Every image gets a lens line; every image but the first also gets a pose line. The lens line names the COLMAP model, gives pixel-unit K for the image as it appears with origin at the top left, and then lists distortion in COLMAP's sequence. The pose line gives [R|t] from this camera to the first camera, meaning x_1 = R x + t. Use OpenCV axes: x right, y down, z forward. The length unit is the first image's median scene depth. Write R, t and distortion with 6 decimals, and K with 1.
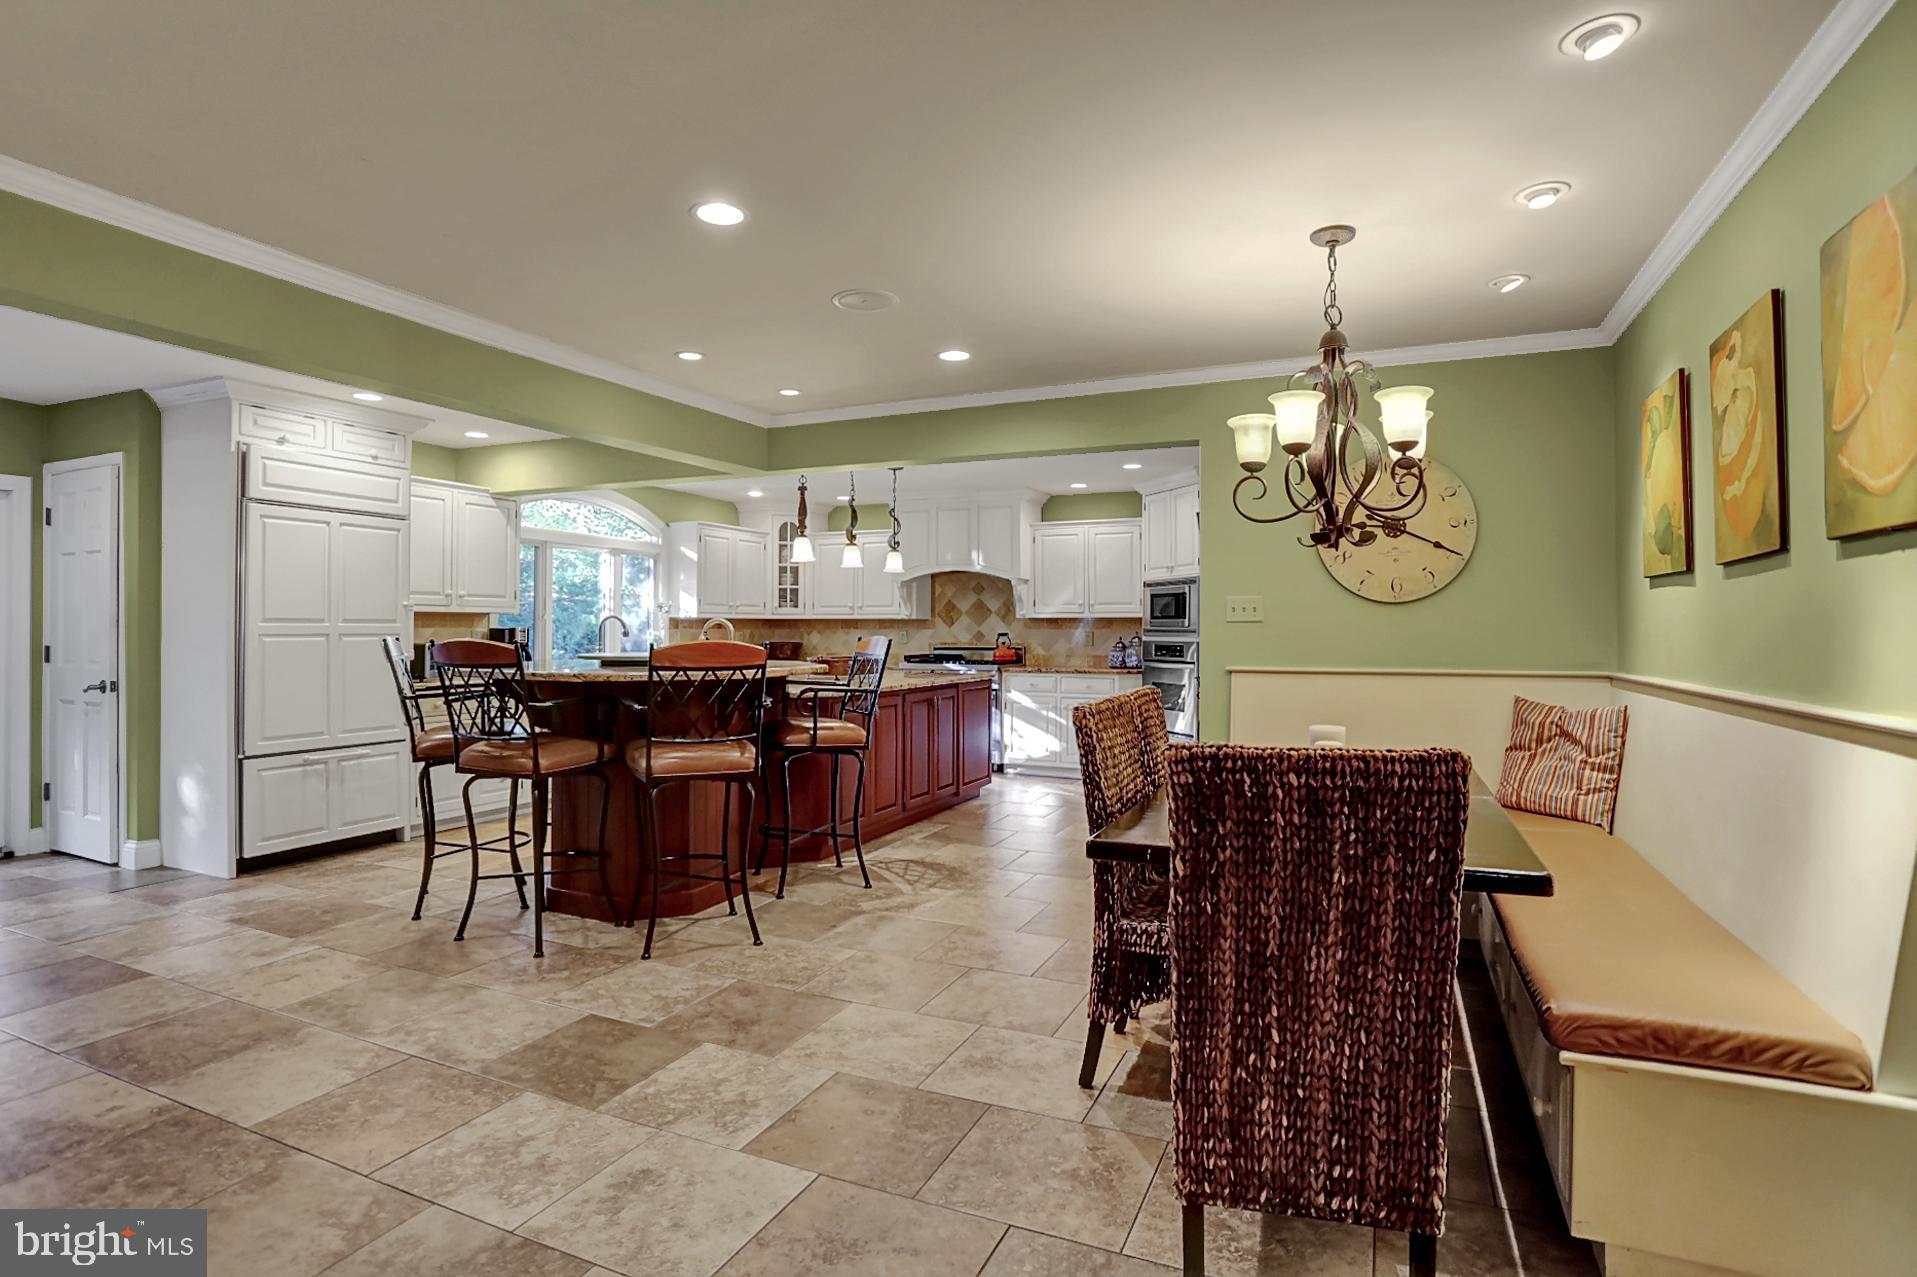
lens RADIAL K [[982.3, 0, 932.7], [0, 982.3, 618.2], [0, 0, 1]] dist [-0.077042, 0.033613]
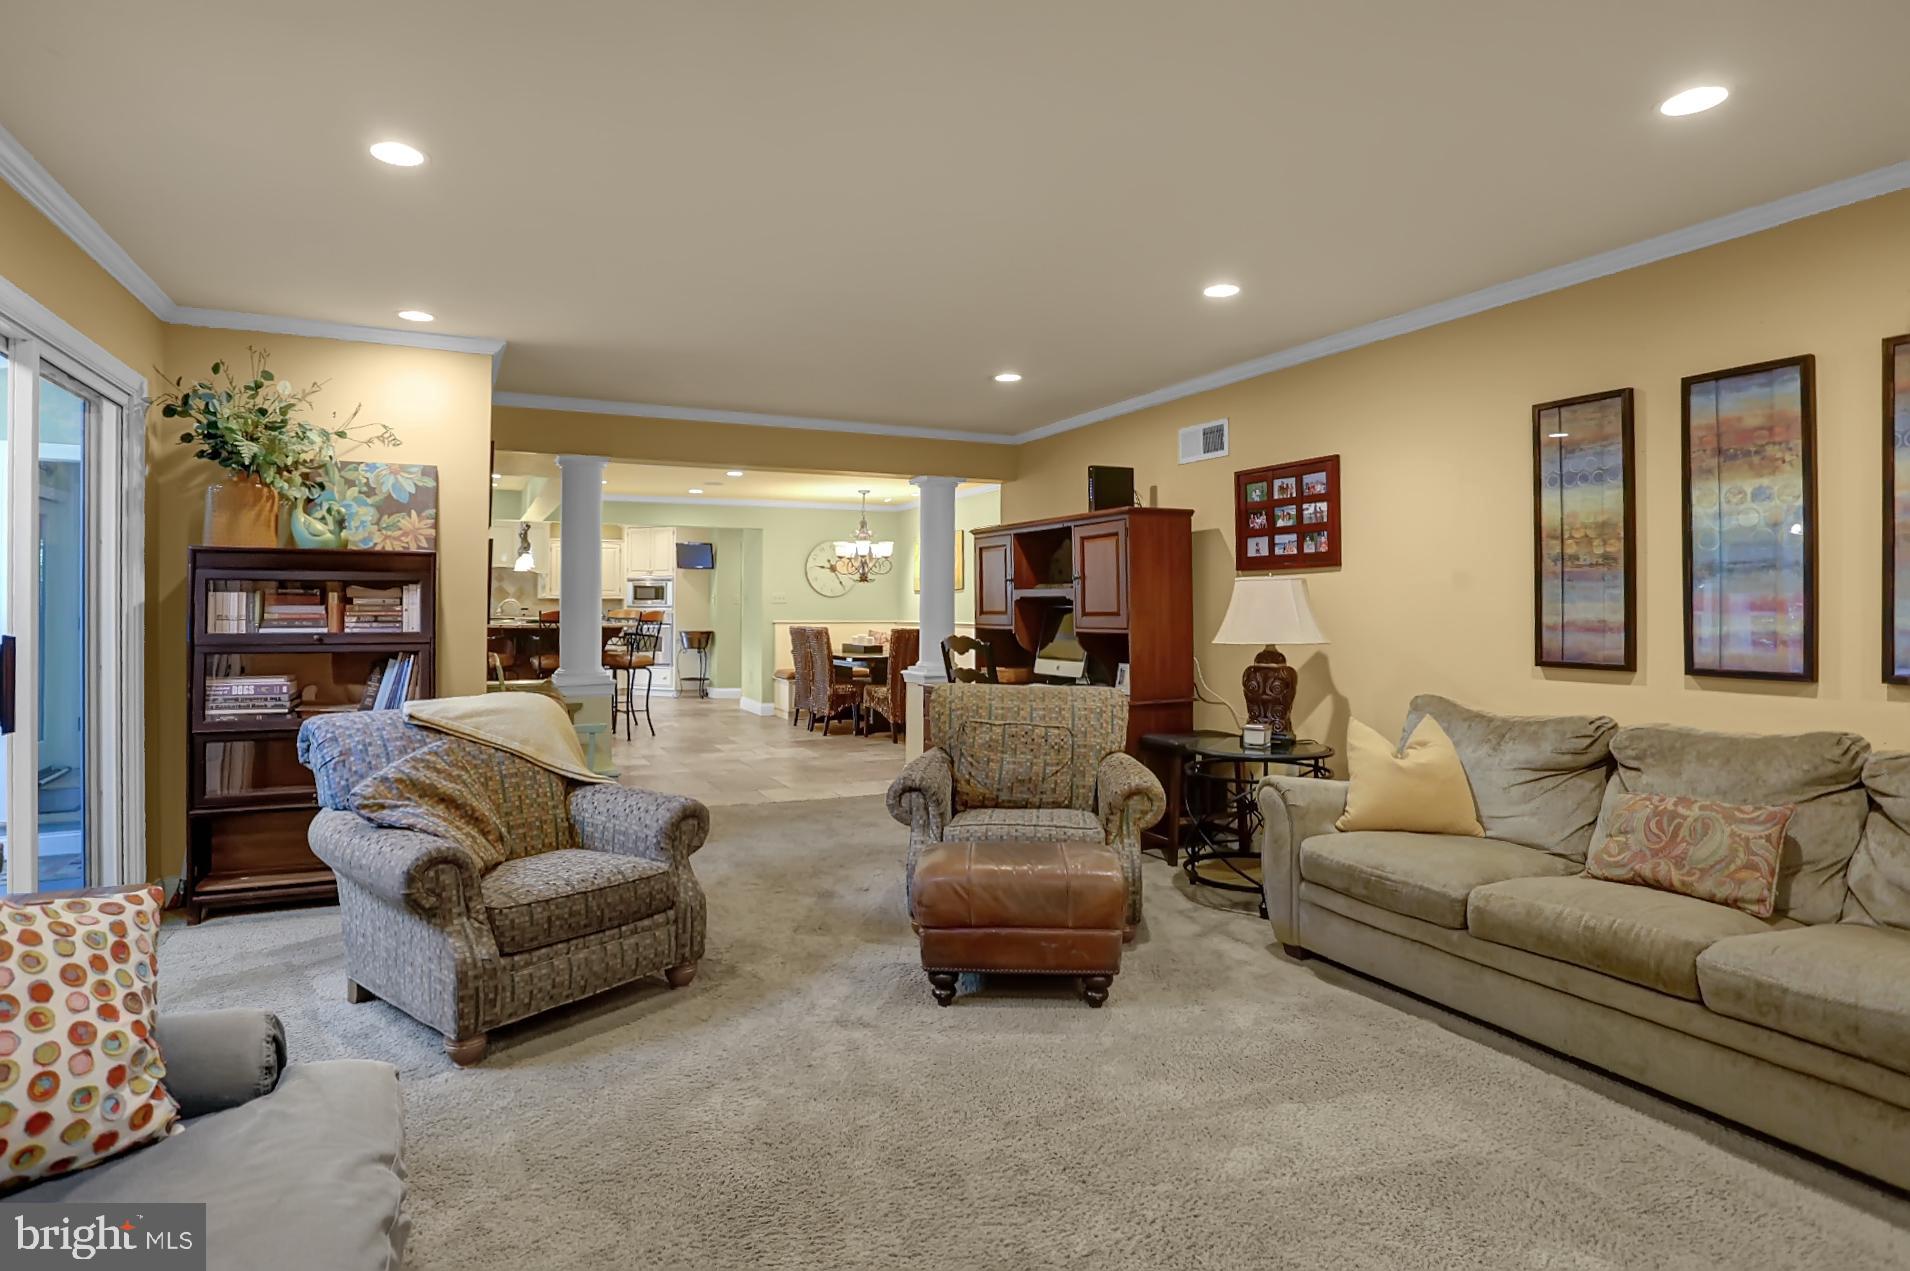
lens RADIAL K [[1009.0, 0, 937.1], [0, 1009.0, 599.4], [0, 0, 1]] dist [-0.081217, 0.034908]
pose [[0.639496, 0.006559, 0.768766, -1.646185], [-0.011160, 0.999937, 0.000752, -0.015559], [-0.768713, -0.009060, 0.639529, -1.133942]]
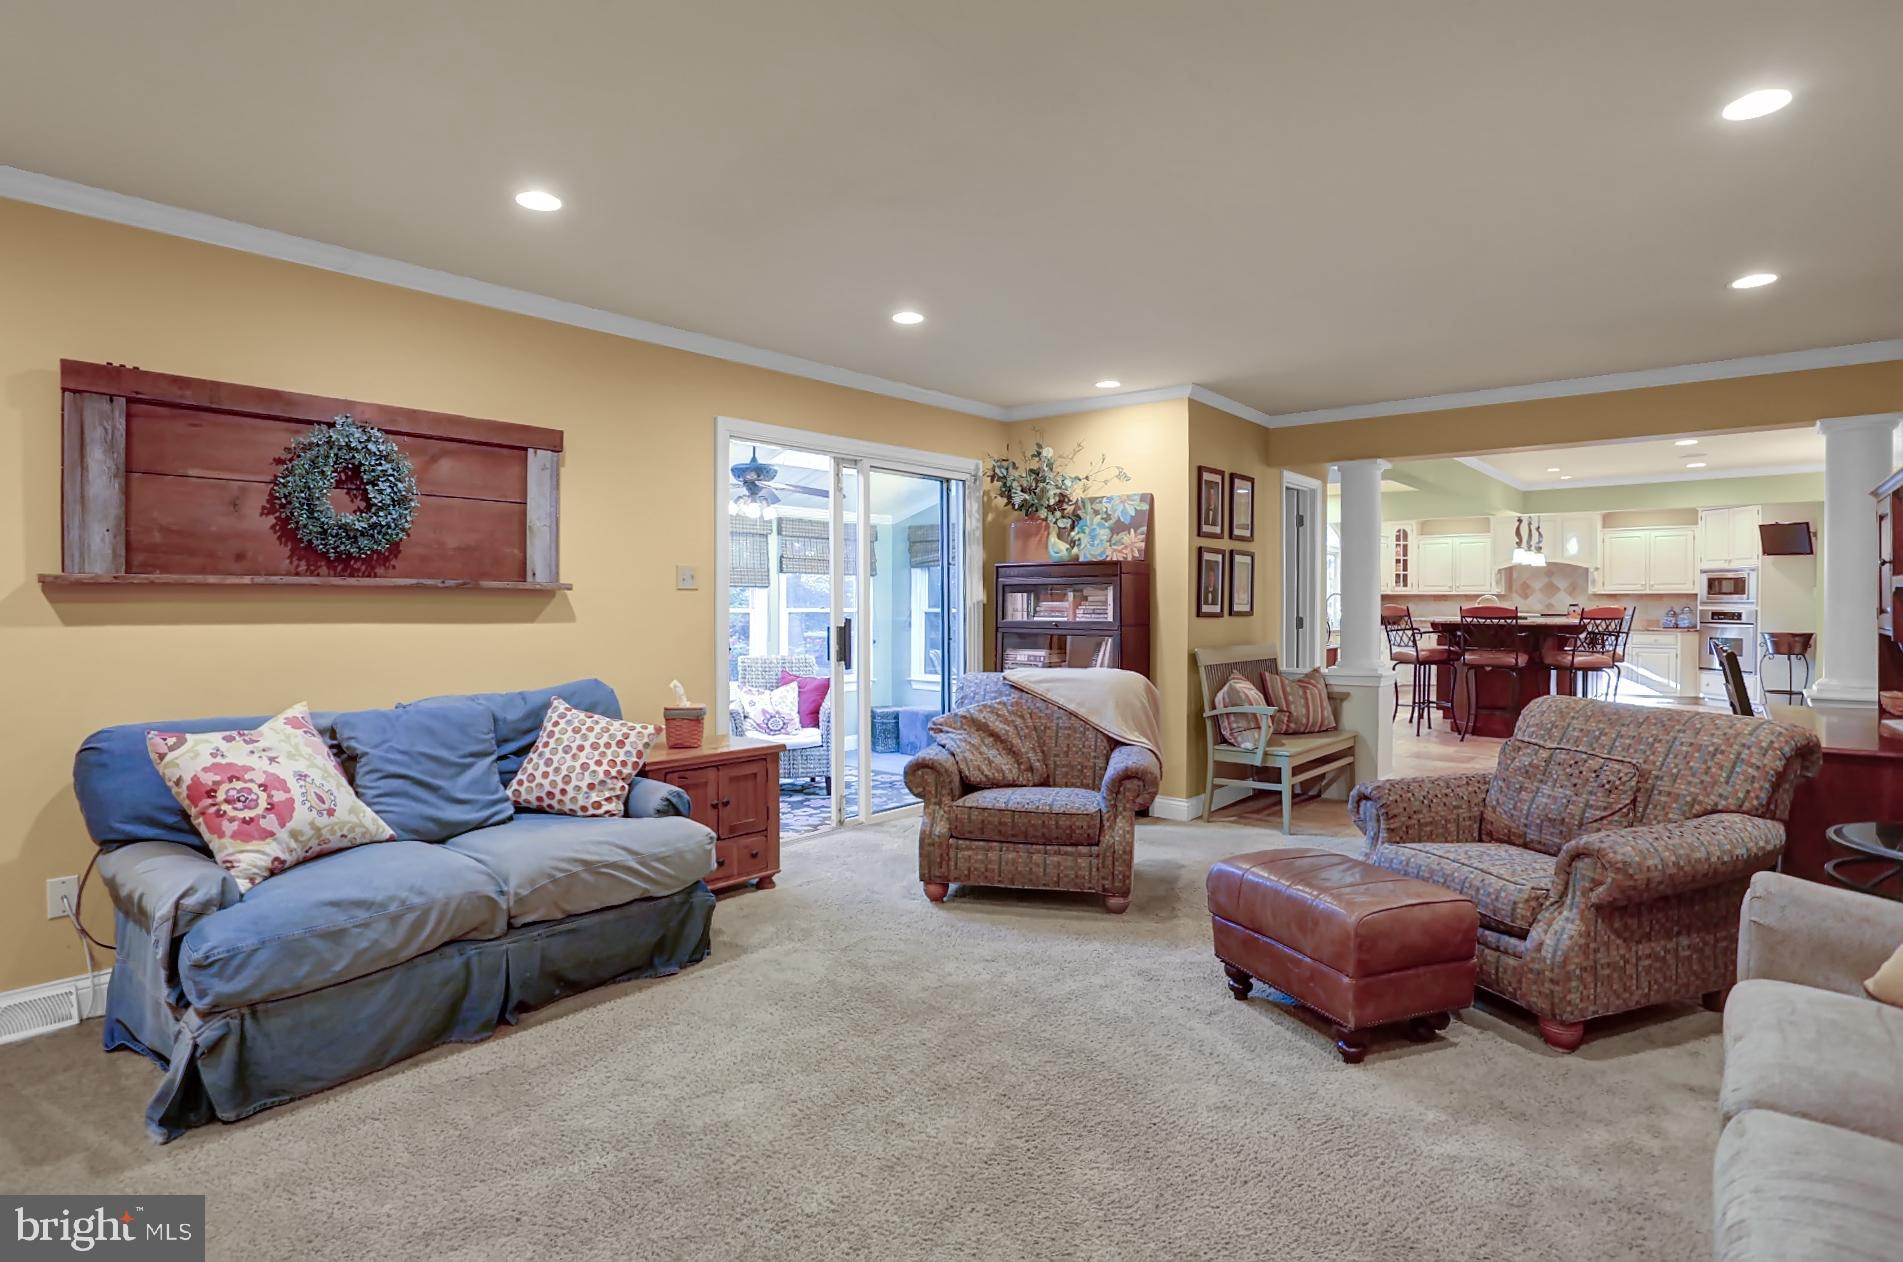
lens RADIAL K [[975.2, 0, 925.9], [0, 975.2, 610.9], [0, 0, 1]] dist [-0.077042, 0.033613]
pose [[0.959598, 0.001918, -0.281367, -1.053922], [0.004129, 0.999773, 0.020897, -0.019032], [0.281344, -0.021215, 0.959373, -1.432065]]
